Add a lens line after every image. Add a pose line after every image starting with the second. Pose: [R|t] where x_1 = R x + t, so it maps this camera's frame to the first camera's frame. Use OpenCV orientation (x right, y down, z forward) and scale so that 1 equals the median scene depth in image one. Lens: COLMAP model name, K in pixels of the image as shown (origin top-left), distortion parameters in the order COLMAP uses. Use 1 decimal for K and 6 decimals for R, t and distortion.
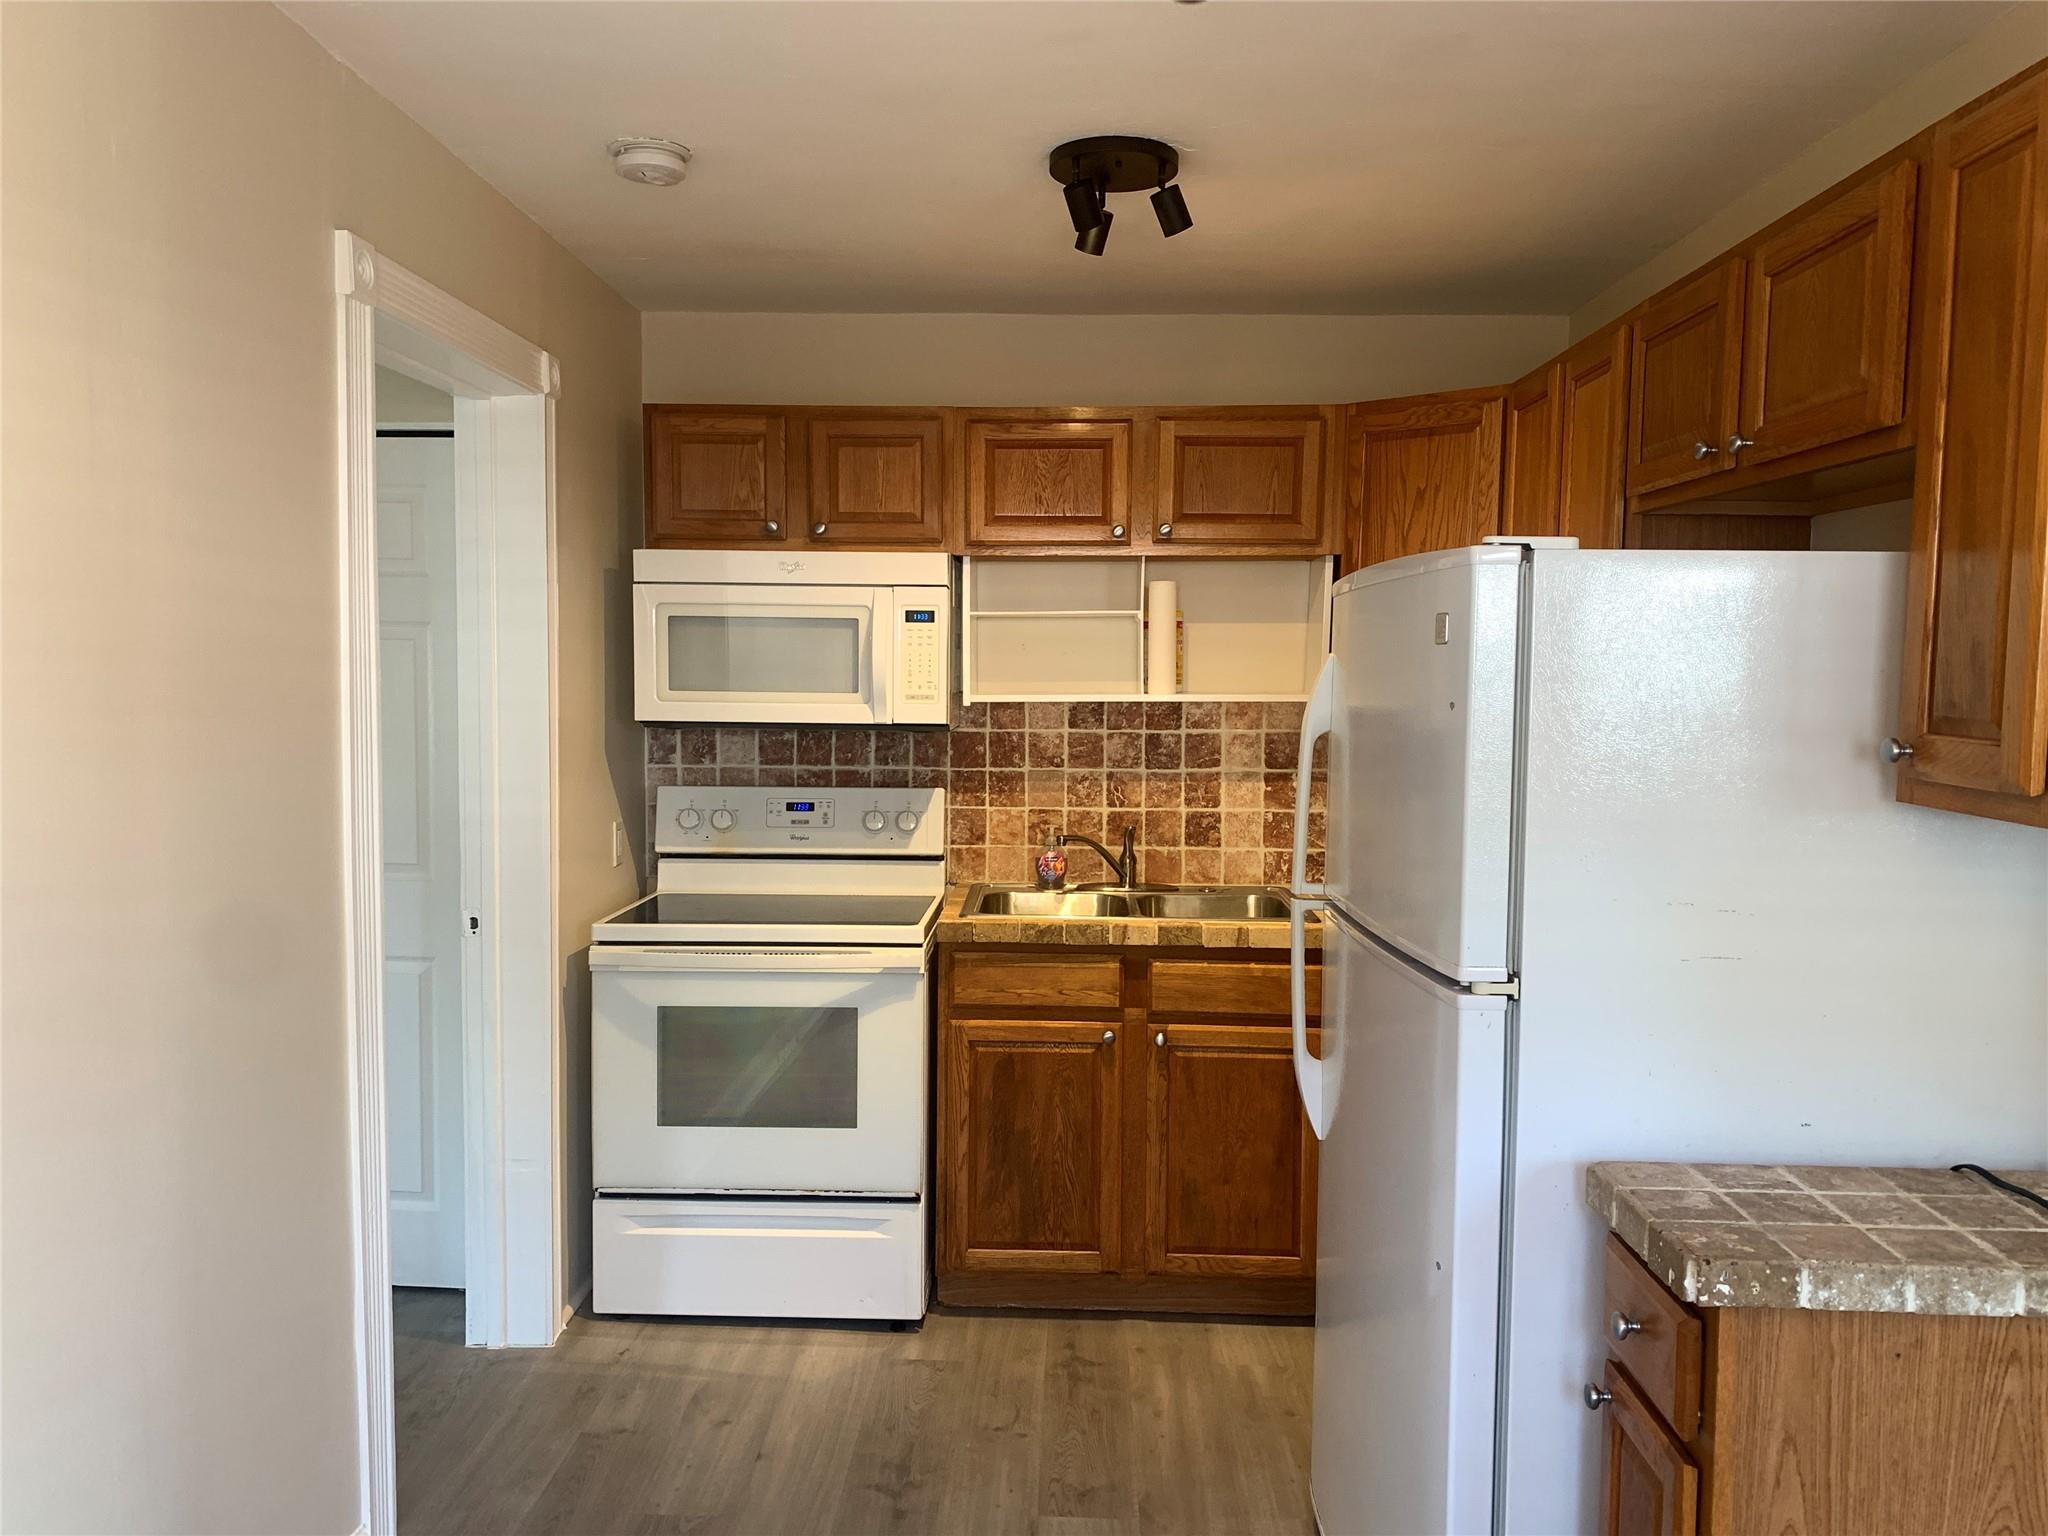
lens RADIAL K [[1559.2, 0, 1022.7], [0, 1559.2, 776.3], [0, 0, 1]] dist [0.026497, -0.043570]
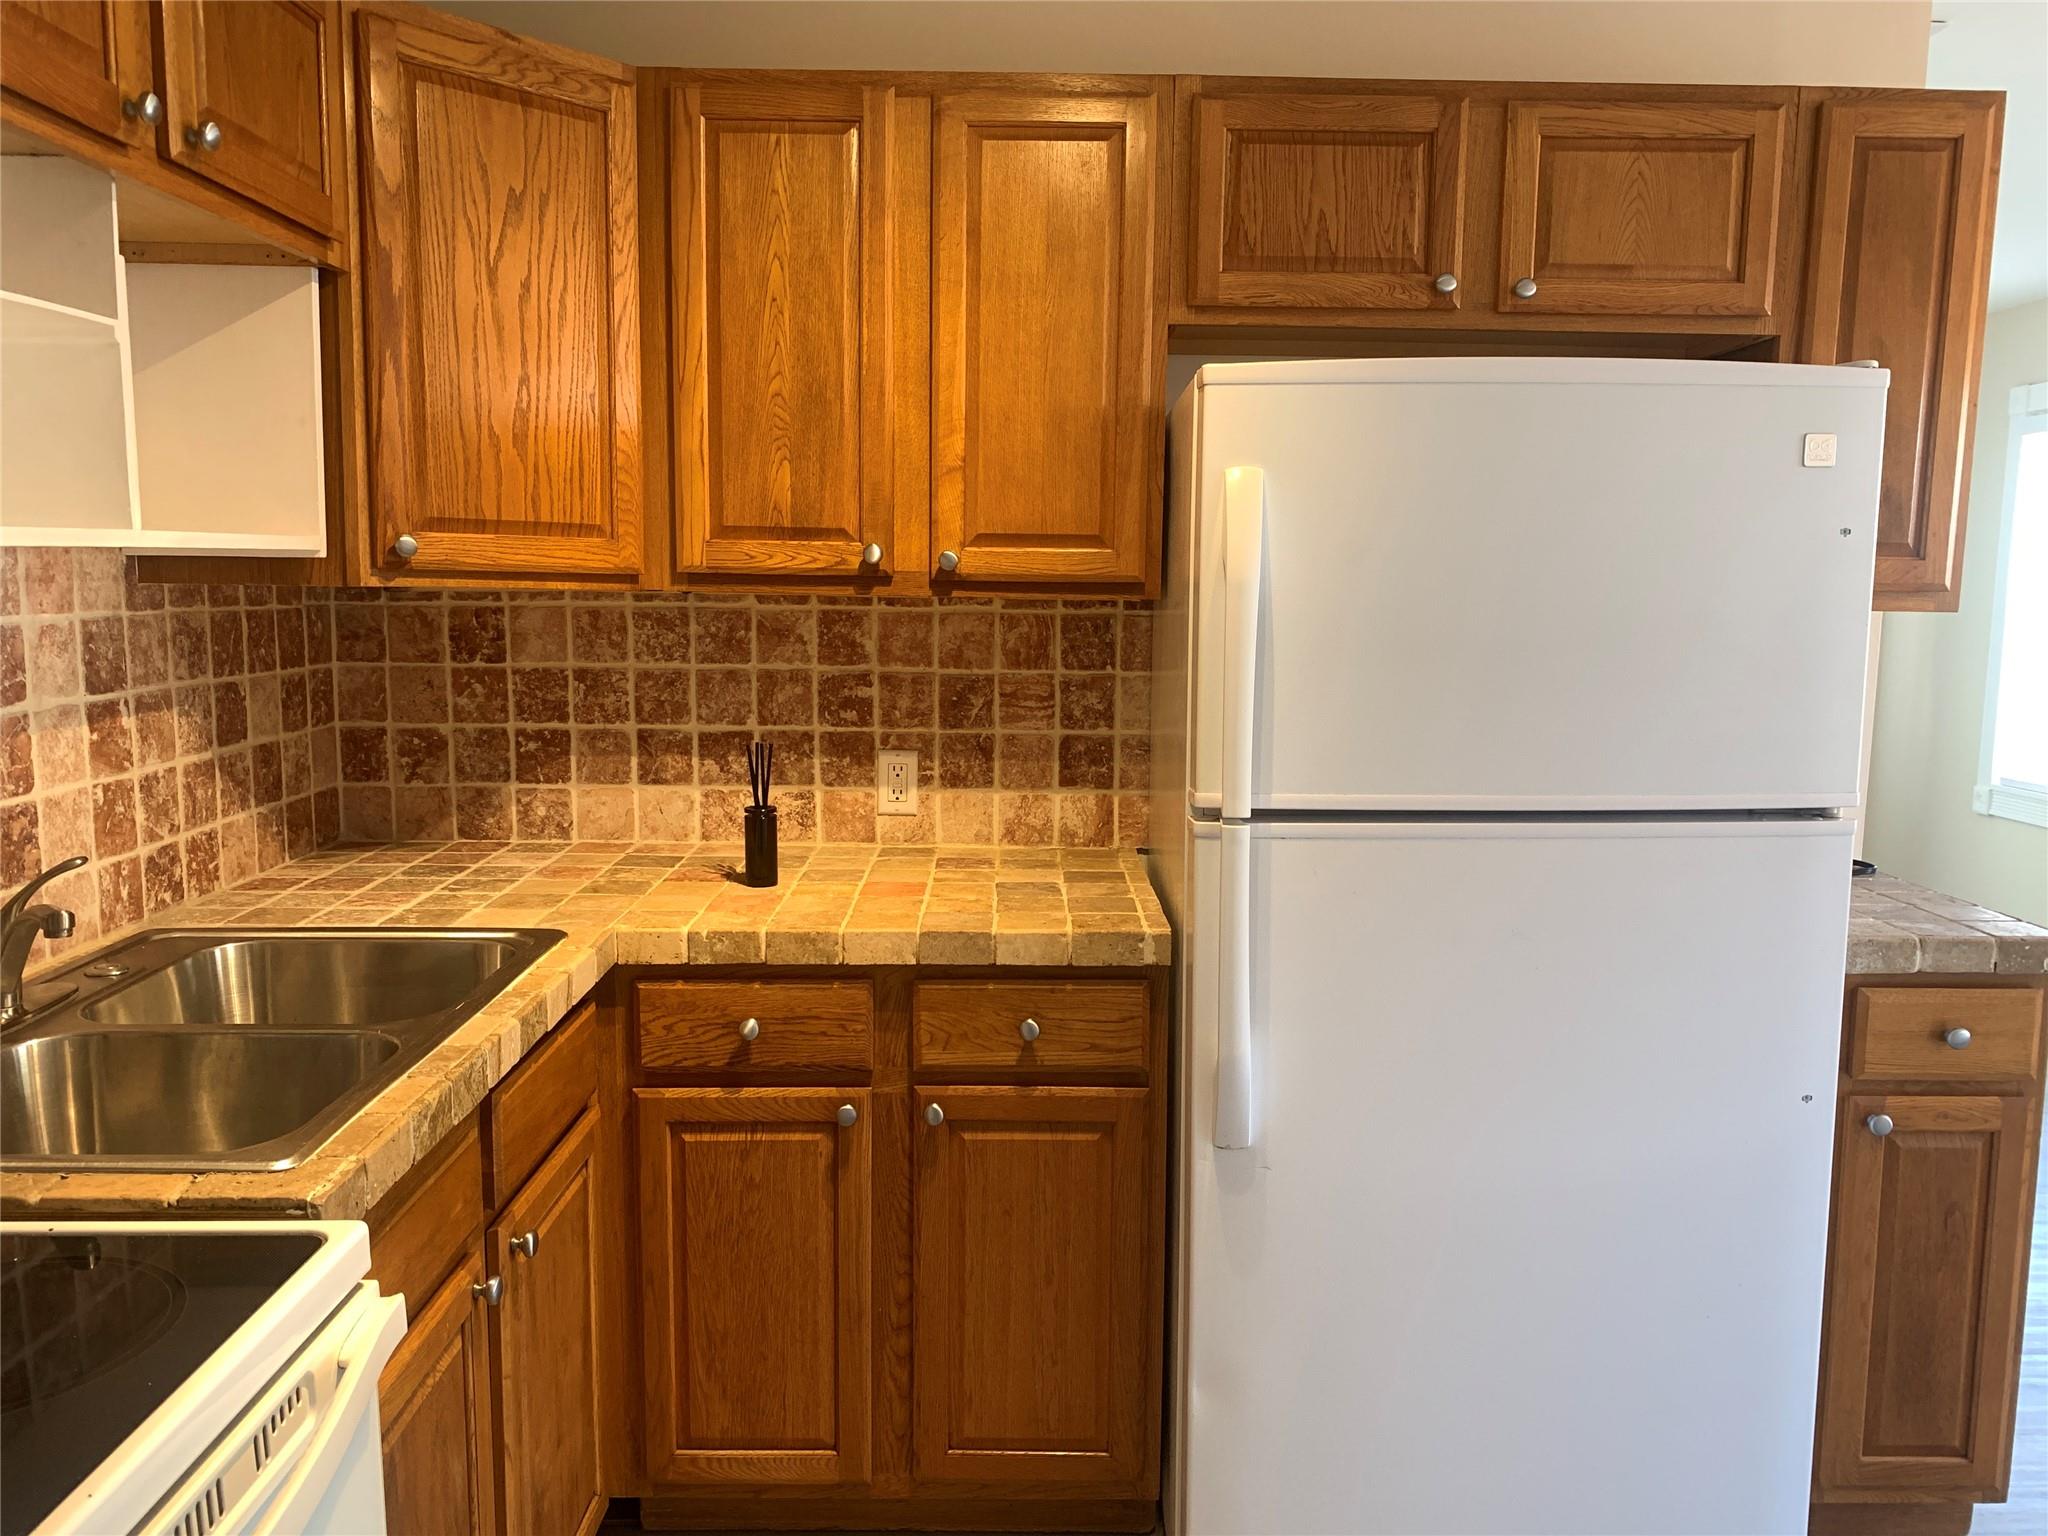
lens RADIAL K [[1559.2, 0, 1025.4], [0, 1559.2, 765.3], [0, 0, 1]] dist [0.026497, -0.043570]
pose [[-0.049433, -0.134206, 0.989720, -0.331151], [0.057061, 0.988933, 0.136949, -0.032689], [-0.997146, 0.063244, -0.041228, 0.737363]]
